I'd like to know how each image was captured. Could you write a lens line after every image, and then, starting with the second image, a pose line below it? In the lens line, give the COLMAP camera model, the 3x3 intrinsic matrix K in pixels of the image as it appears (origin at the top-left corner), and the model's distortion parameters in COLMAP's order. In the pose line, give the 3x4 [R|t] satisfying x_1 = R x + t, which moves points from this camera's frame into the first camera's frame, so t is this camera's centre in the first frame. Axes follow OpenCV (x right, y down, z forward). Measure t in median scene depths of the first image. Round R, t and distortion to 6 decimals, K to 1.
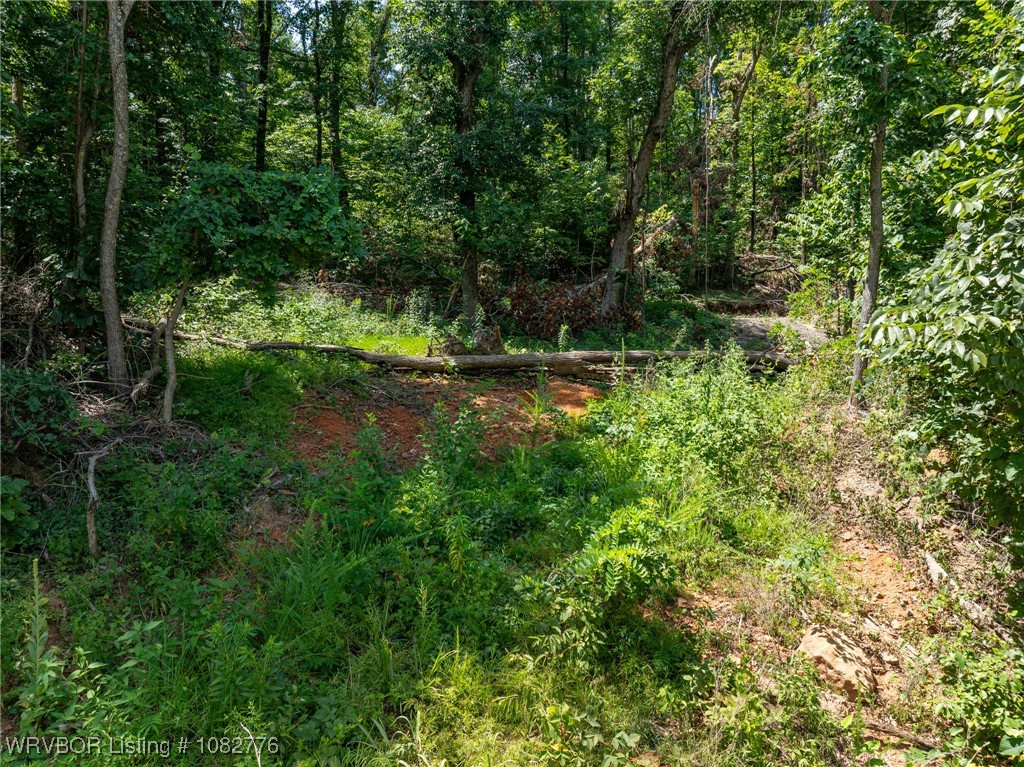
lens RADIAL K [[711.5, 0, 507.5], [0, 711.5, 372.4], [0, 0, 1]] dist [-0.053169, 0.028721]
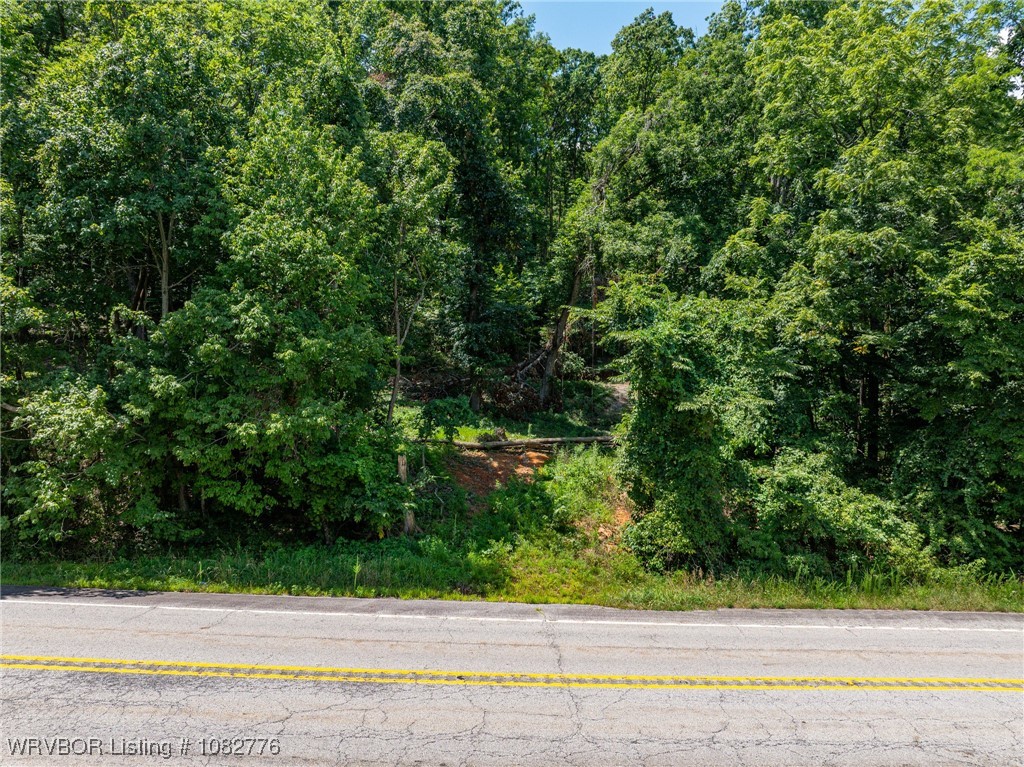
lens RADIAL K [[711.5, 0, 509.7], [0, 711.5, 382.9], [0, 0, 1]] dist [-0.053169, 0.028721]
pose [[0.992566, -0.002184, 0.121685, -0.113741], [-0.000529, 0.999752, 0.022253, -0.106542], [-0.121703, -0.022152, 0.992319, -0.547237]]
